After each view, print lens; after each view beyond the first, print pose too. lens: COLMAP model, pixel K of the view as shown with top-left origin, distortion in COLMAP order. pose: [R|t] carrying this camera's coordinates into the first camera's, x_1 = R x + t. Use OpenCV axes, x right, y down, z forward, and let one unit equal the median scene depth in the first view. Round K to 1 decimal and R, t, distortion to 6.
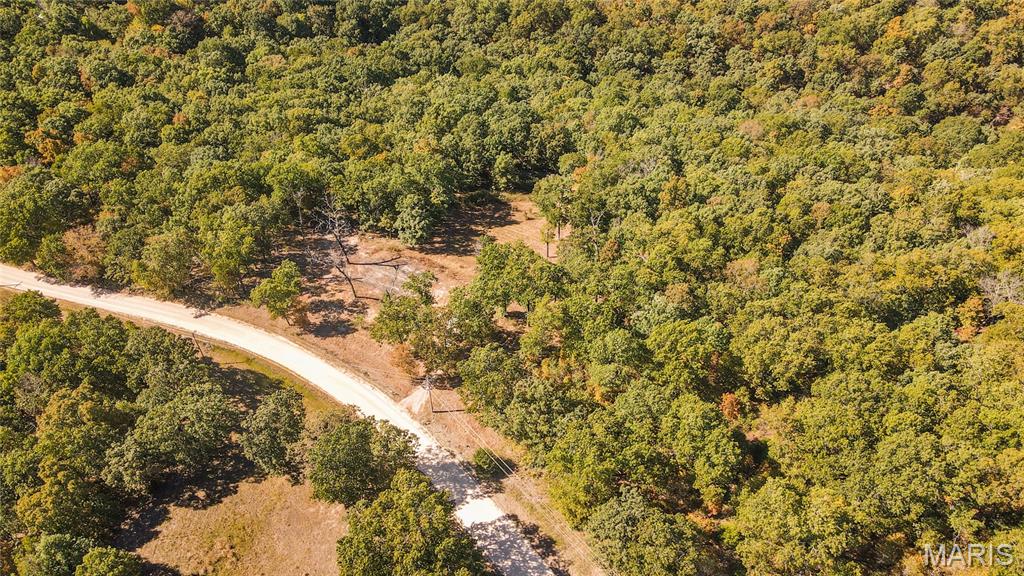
lens RADIAL K [[748.2, 0, 513.8], [0, 748.2, 286.4], [0, 0, 1]] dist [-0.001888, 0.030413]
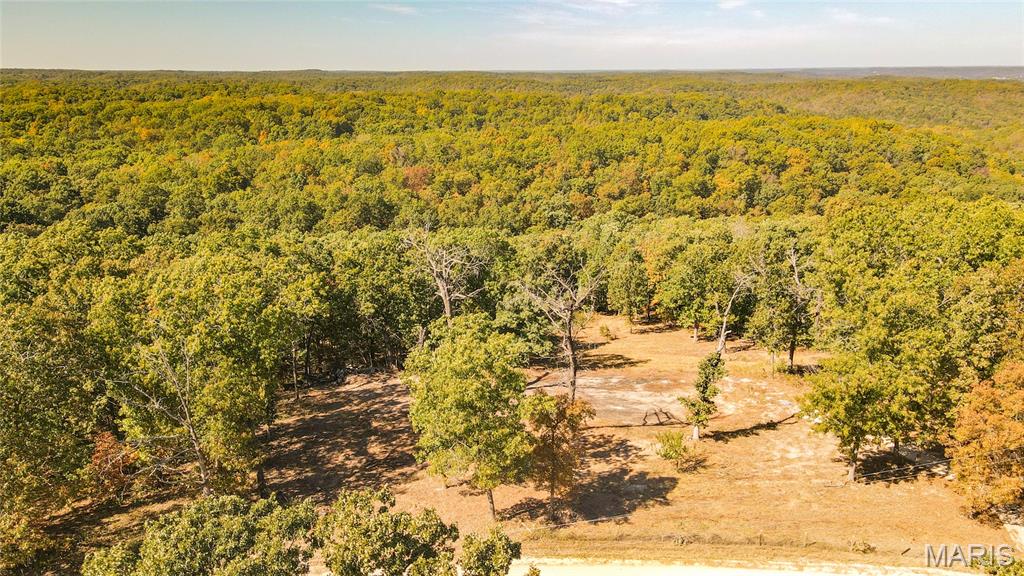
lens RADIAL K [[748.2, 0, 511.3], [0, 748.2, 285.3], [0, 0, 1]] dist [-0.001888, 0.030413]
pose [[0.861713, -0.125972, 0.491510, -0.304380], [0.336606, 0.866765, -0.367987, 0.058230], [-0.379668, 0.482544, 0.789306, 0.497045]]
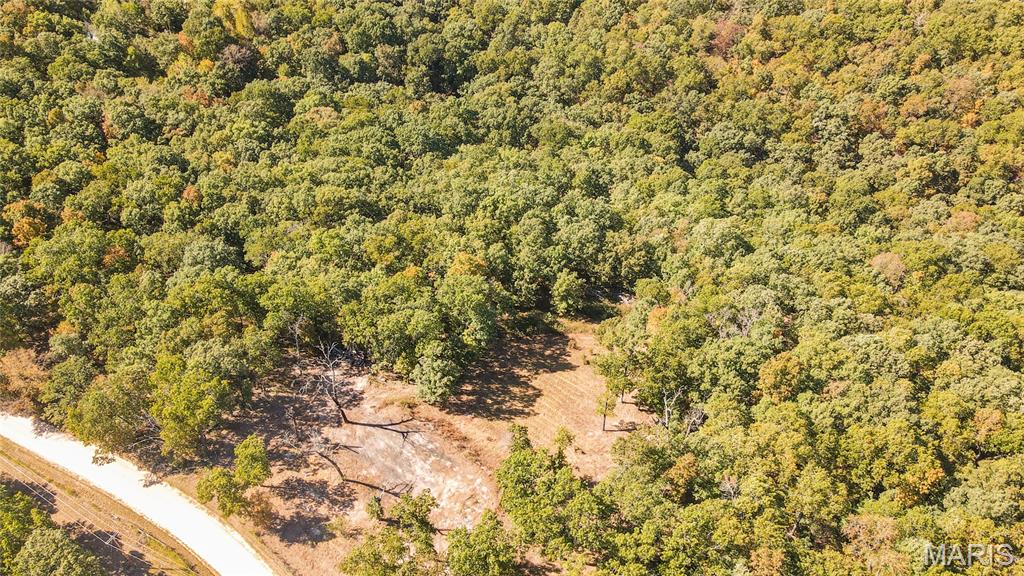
lens RADIAL K [[748.2, 0, 514.1], [0, 748.2, 287.4], [0, 0, 1]] dist [-0.001888, 0.030413]
pose [[0.988344, 0.107867, -0.107432, 0.017756], [-0.107681, 0.994157, 0.007546, -0.152740], [0.107618, 0.004110, 0.994184, 0.184091]]
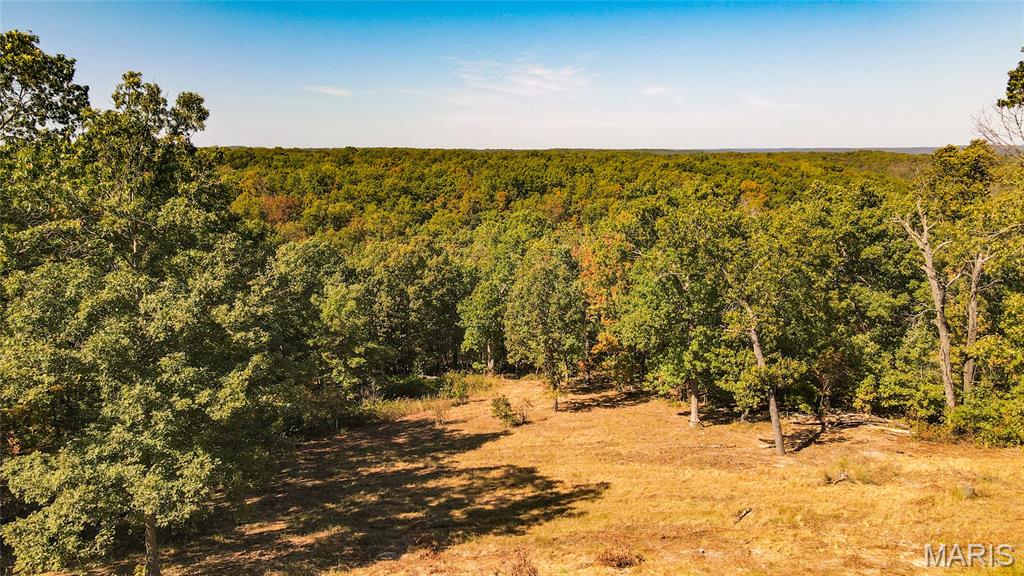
lens RADIAL K [[748.2, 0, 507.3], [0, 748.2, 283.4], [0, 0, 1]] dist [-0.001888, 0.030413]
pose [[0.814803, -0.085182, 0.573446, -0.126001], [0.385083, 0.818932, -0.425513, -0.014028], [-0.433367, 0.567534, 0.700070, 0.709613]]
